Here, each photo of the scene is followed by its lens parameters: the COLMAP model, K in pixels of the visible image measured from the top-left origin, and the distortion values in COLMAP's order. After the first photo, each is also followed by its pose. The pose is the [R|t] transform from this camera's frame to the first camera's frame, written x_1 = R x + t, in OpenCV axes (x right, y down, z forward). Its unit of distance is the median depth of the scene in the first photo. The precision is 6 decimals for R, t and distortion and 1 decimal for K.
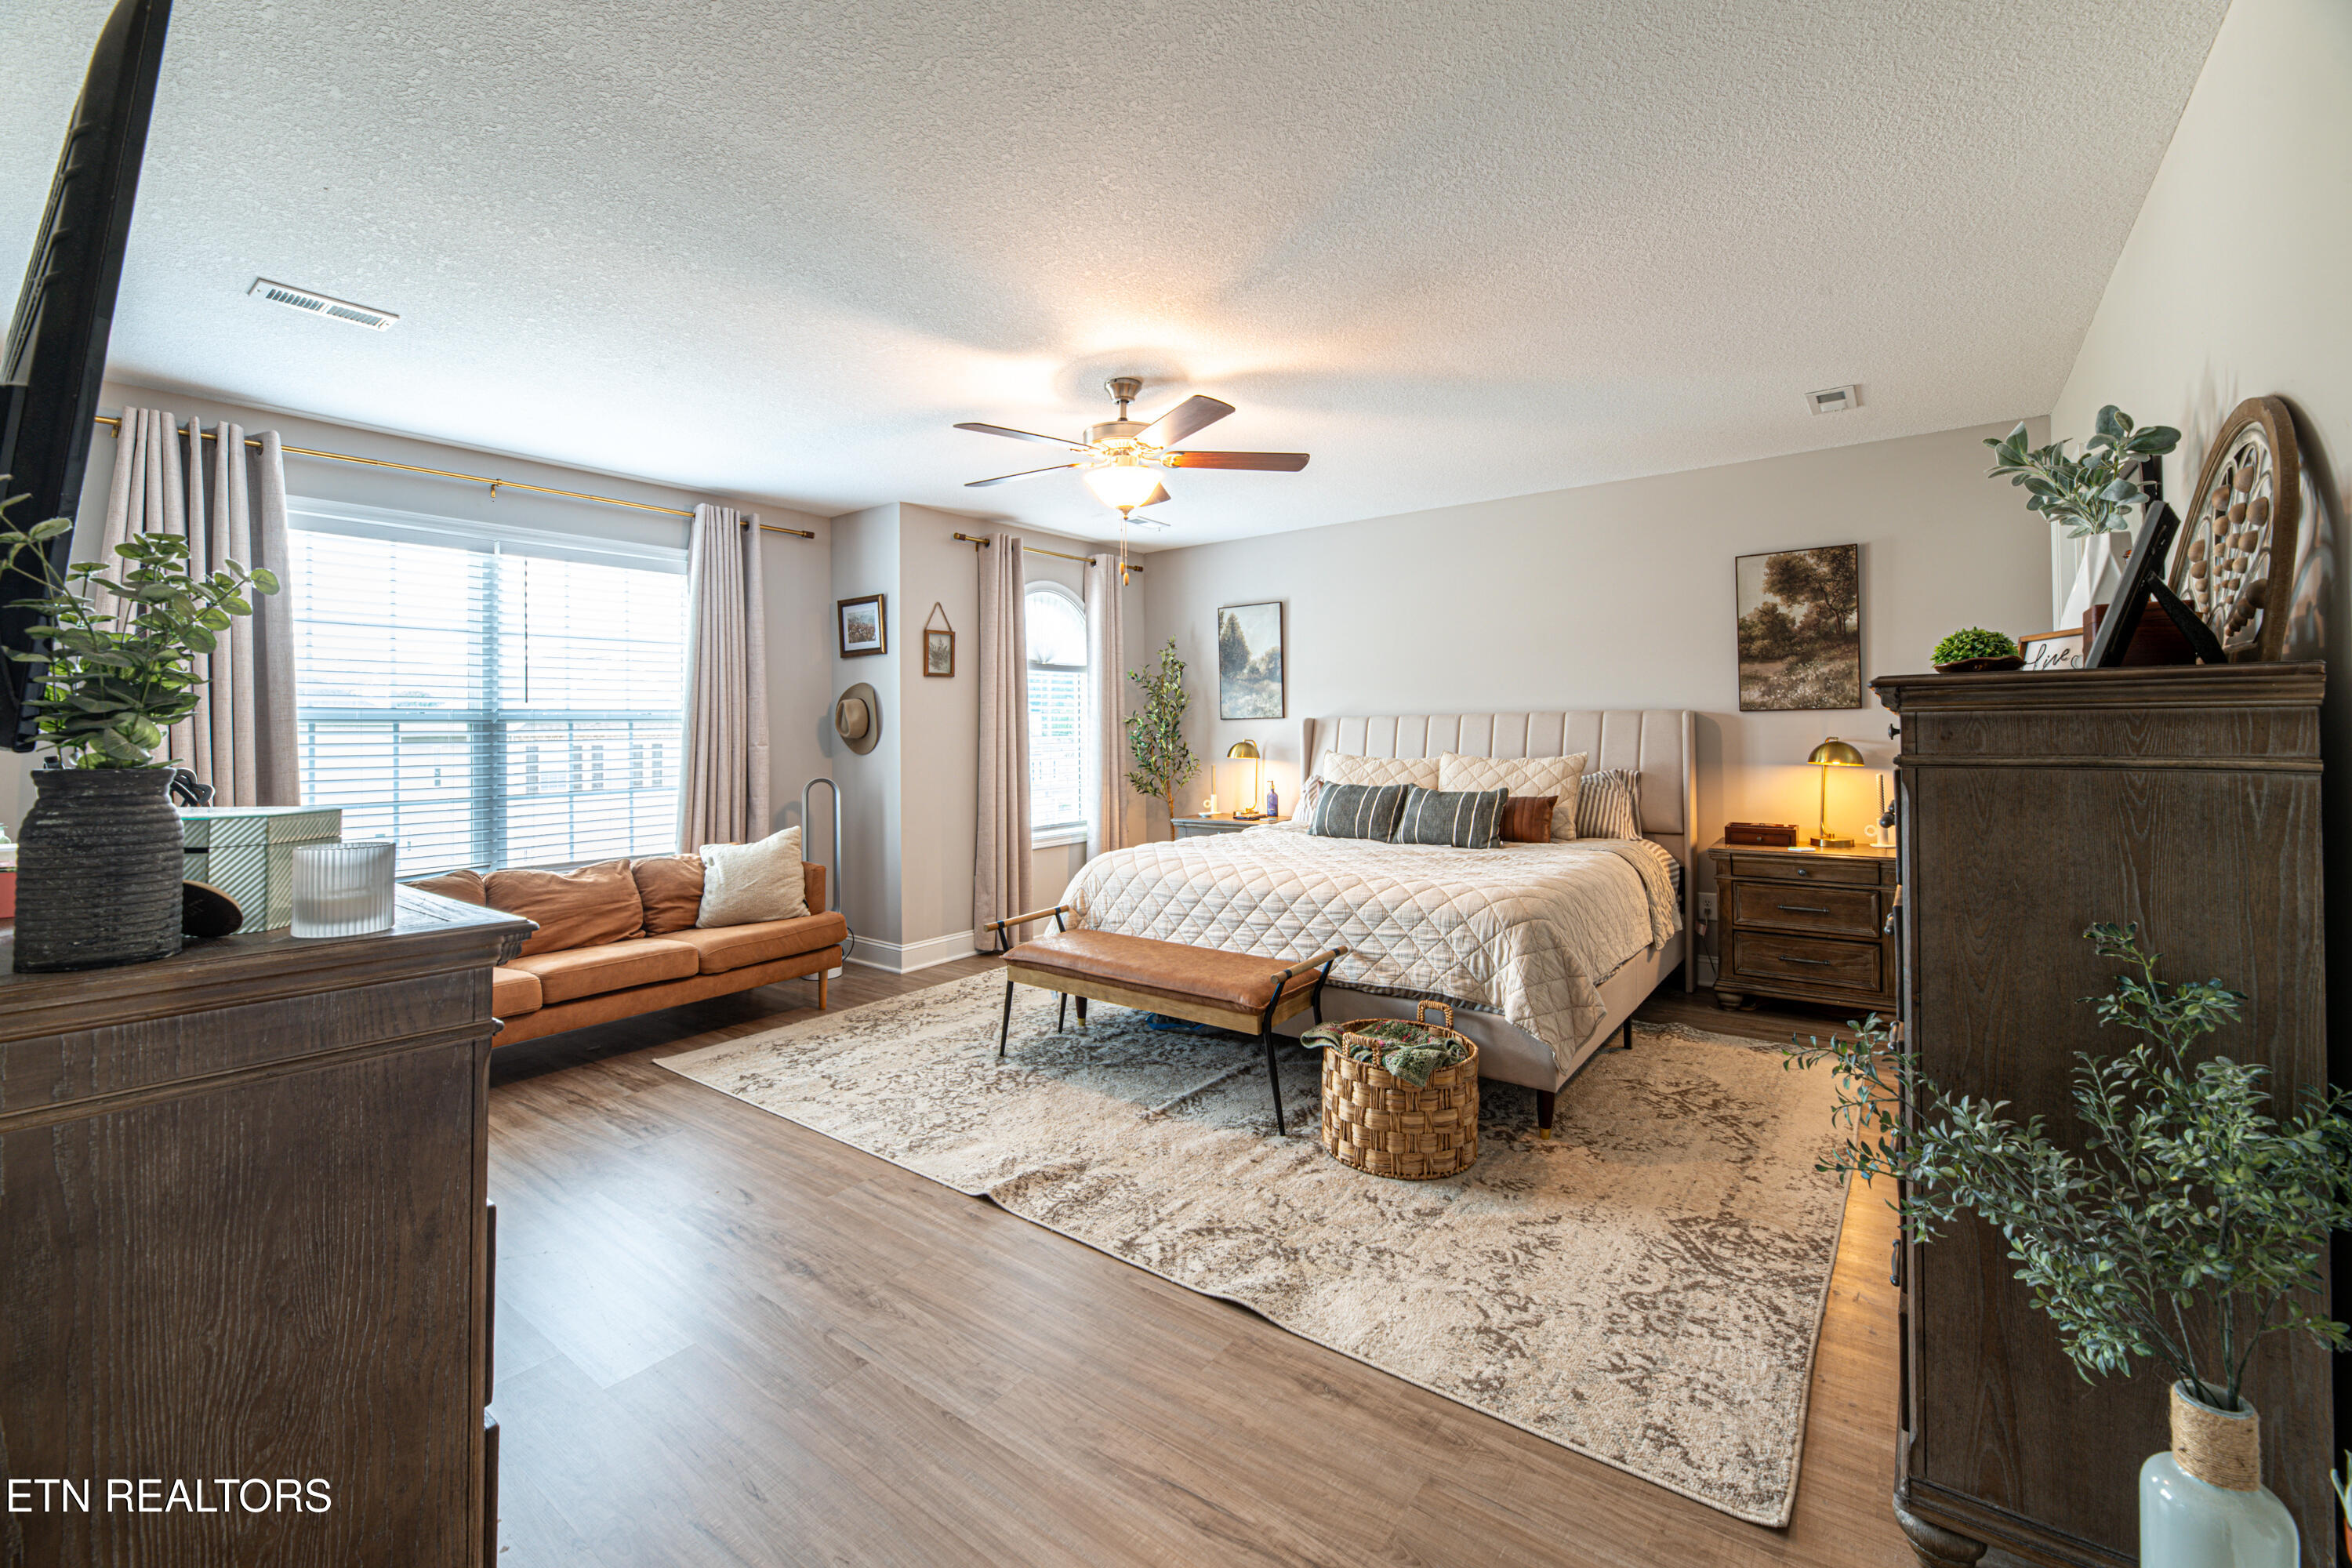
lens RADIAL K [[978.8, 0, 1180.1], [0, 978.8, 741.8], [0, 0, 1]] dist [-0.001248, 0.000158]
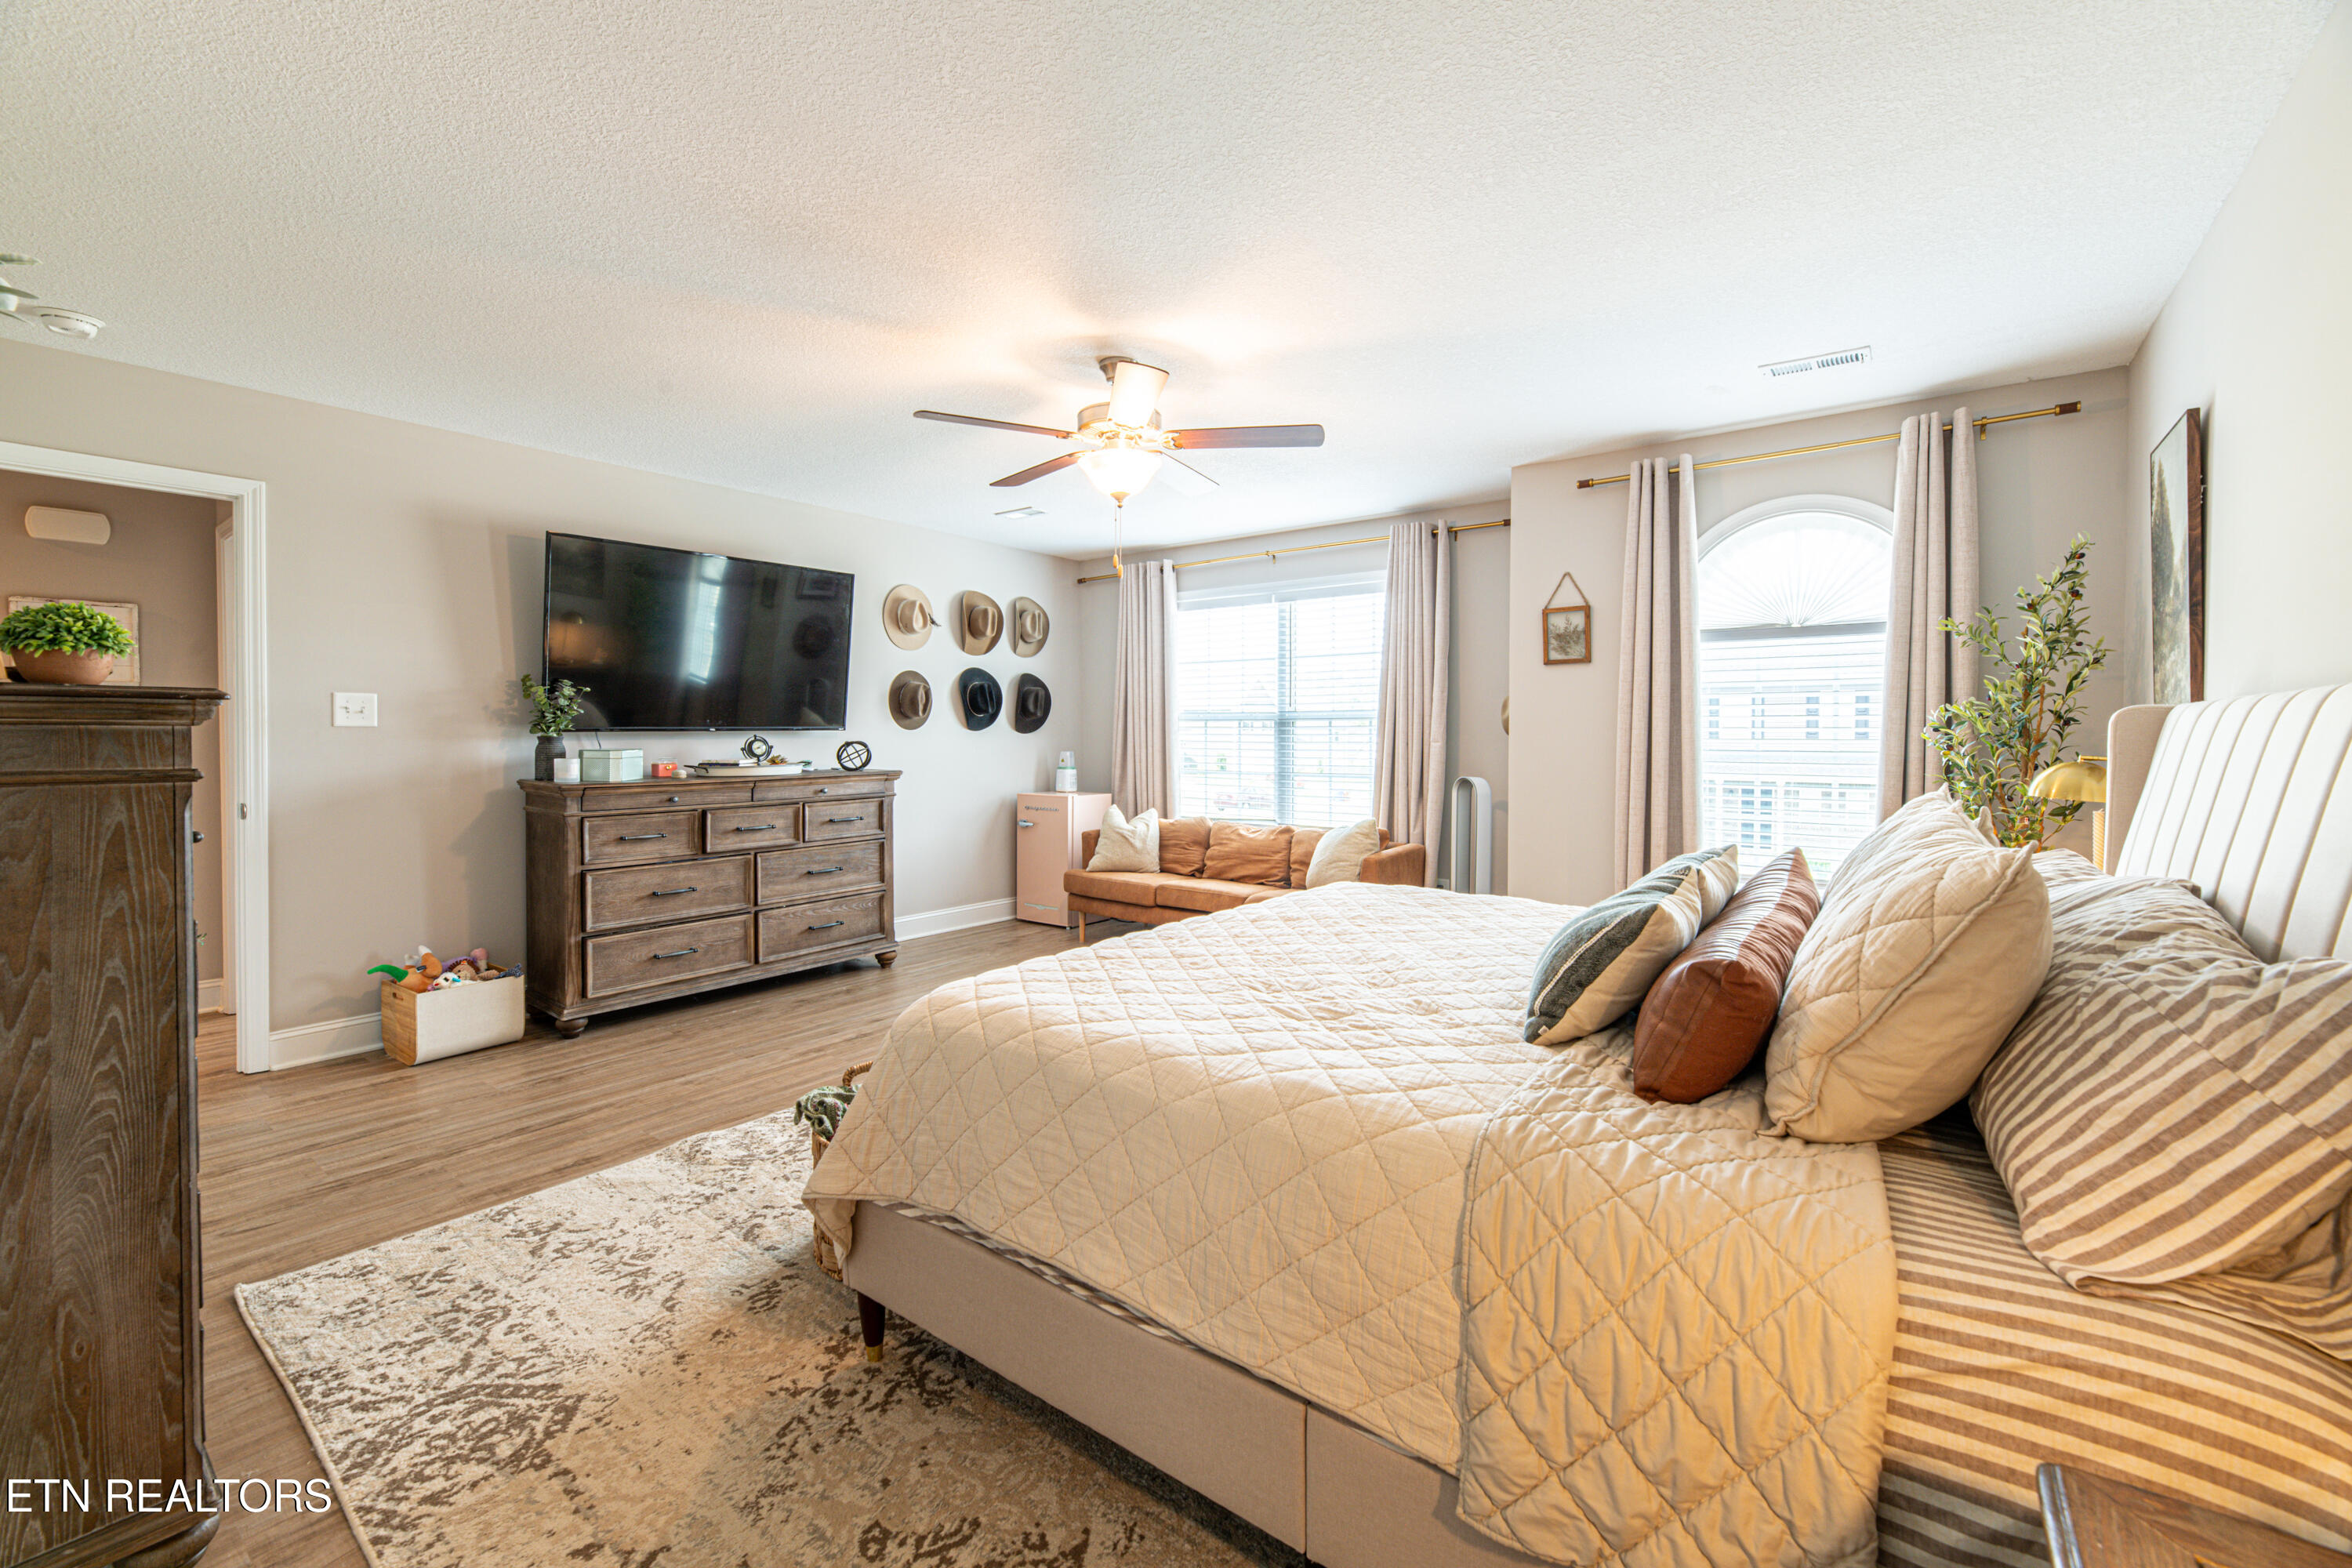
lens RADIAL K [[978.8, 0, 1180.1], [0, 978.8, 741.8], [0, 0, 1]] dist [-0.001248, 0.000158]
pose [[-0.013250, 0.022432, -0.999661, 0.884416], [-0.015379, 0.999625, 0.022635, -0.022018], [0.999794, 0.015674, -0.012900, 1.050778]]
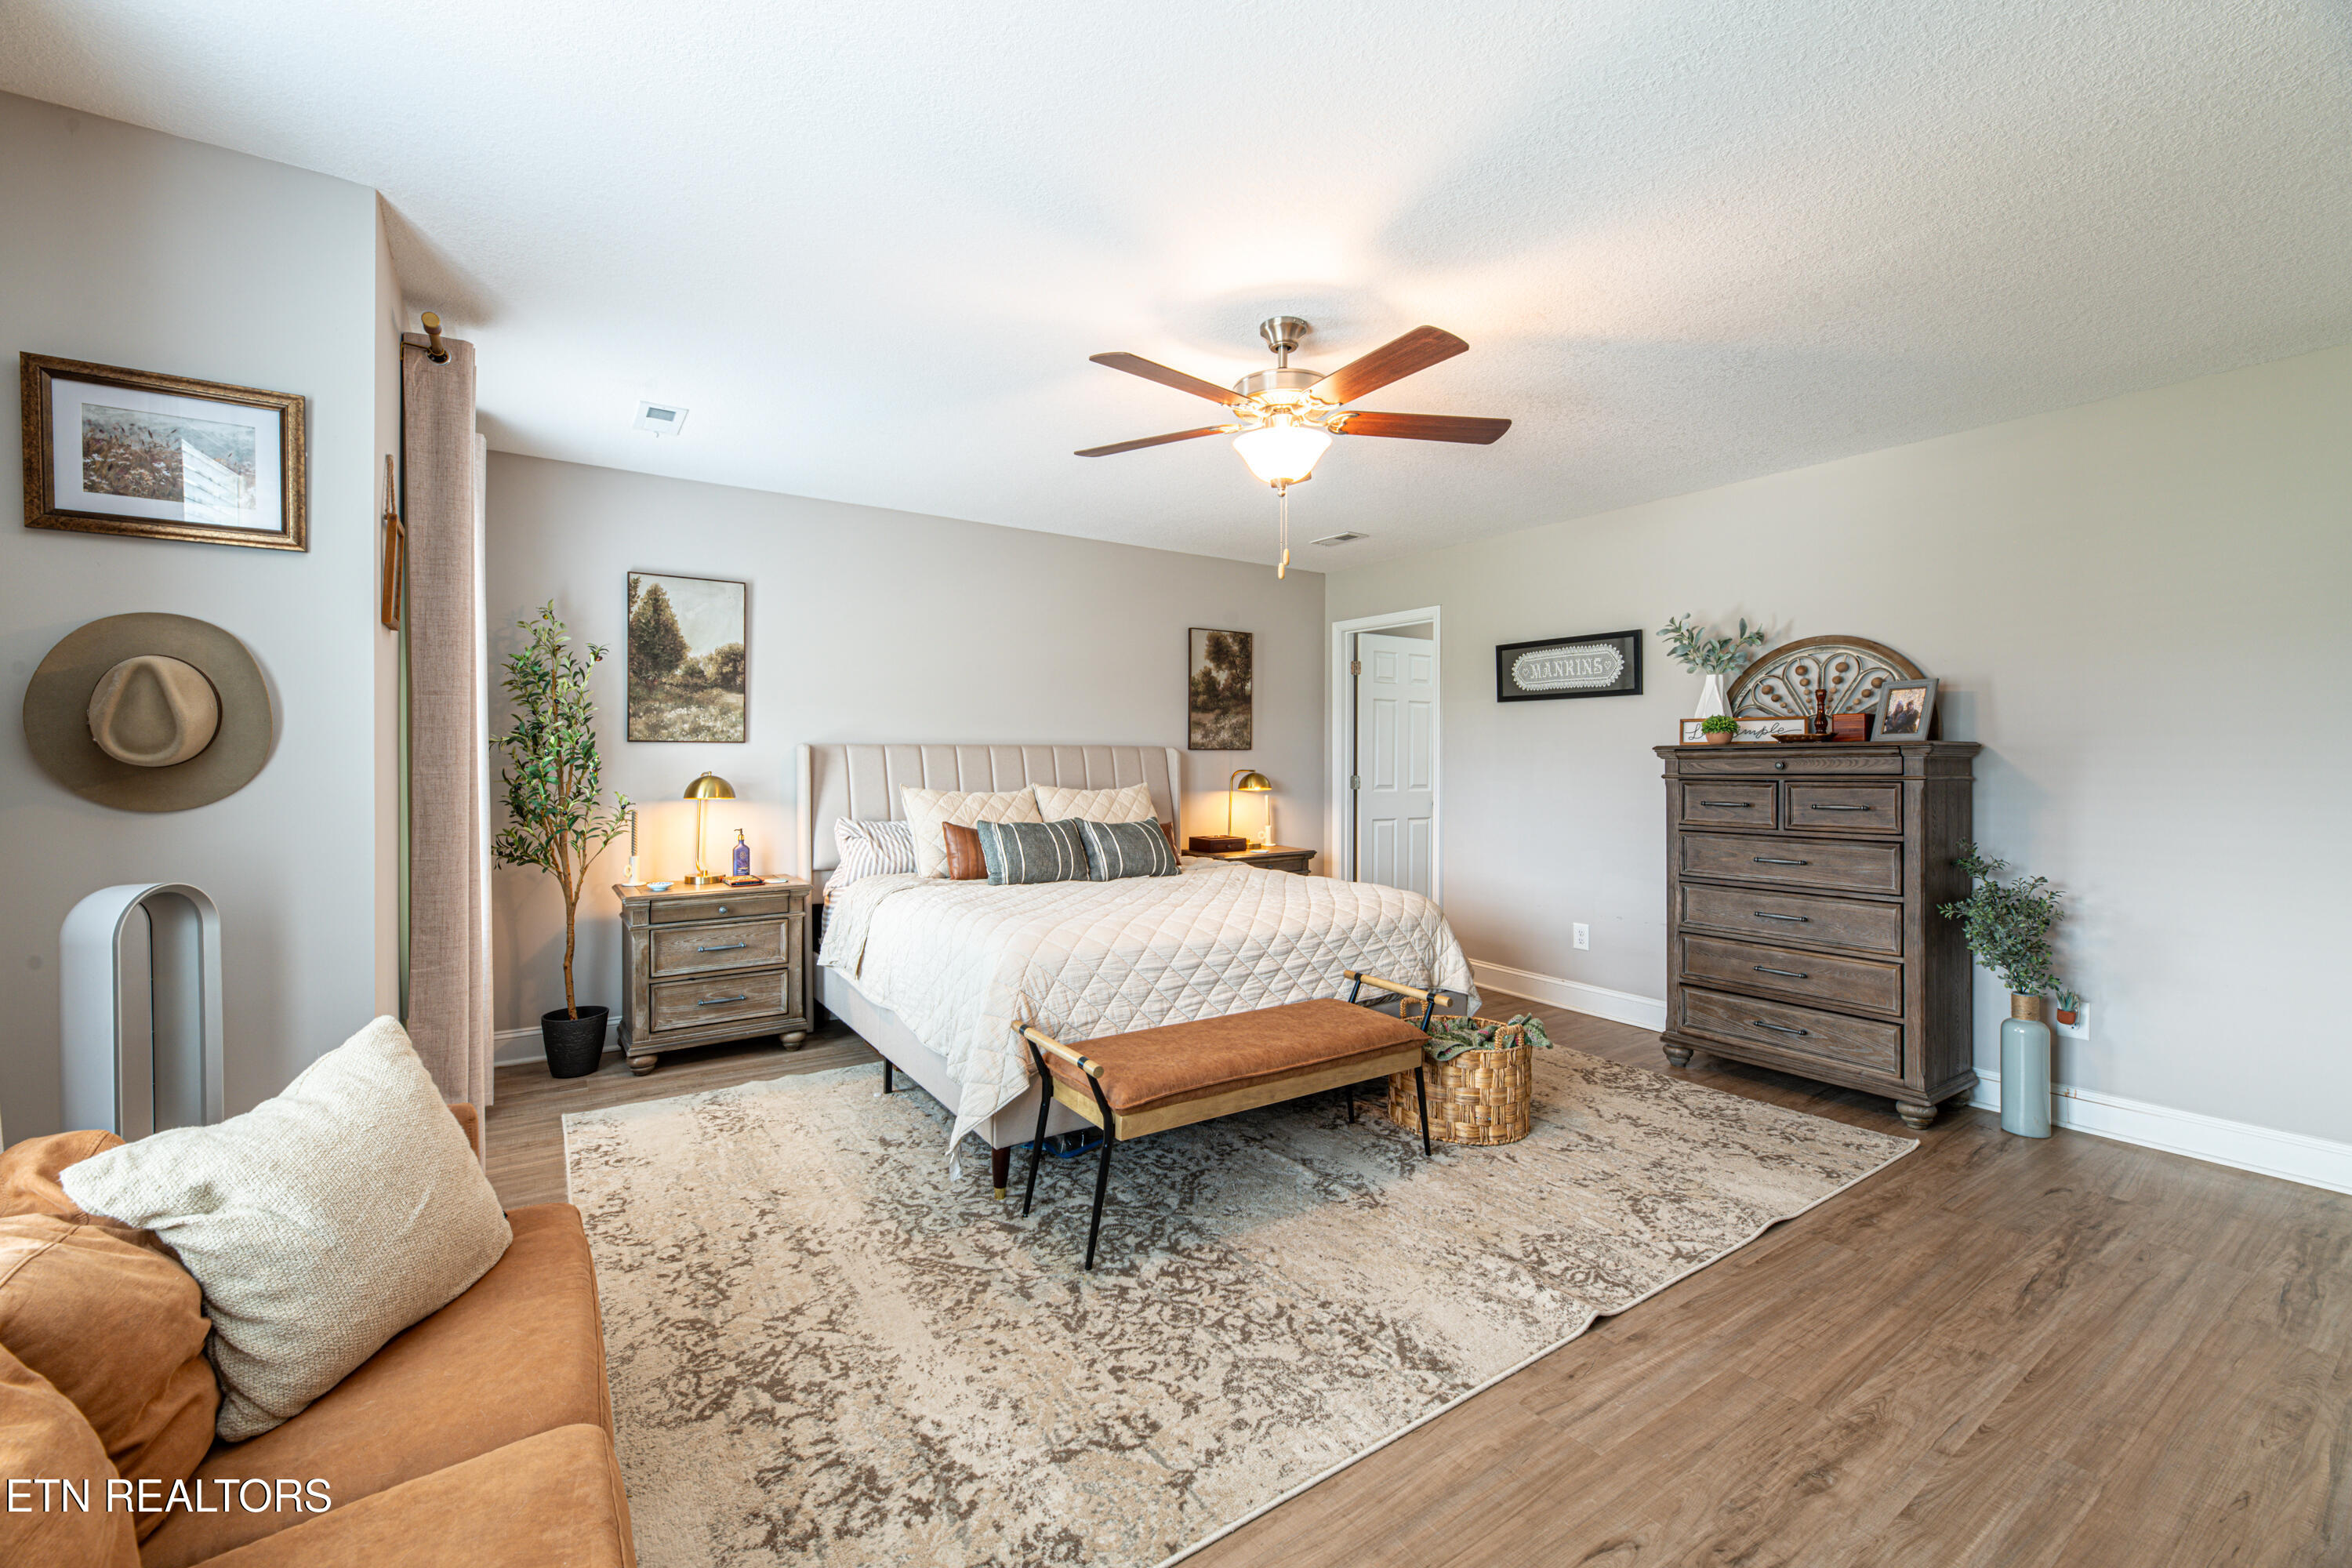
lens RADIAL K [[957.4, 0, 1176.0], [0, 957.4, 784.0], [0, 0, 1]] dist [-0.000483, -0.000205]
pose [[0.326039, -0.011406, 0.945287, -0.814121], [0.004473, 0.999935, 0.010523, 0.000594], [-0.945346, 0.000798, 0.326069, 0.810942]]
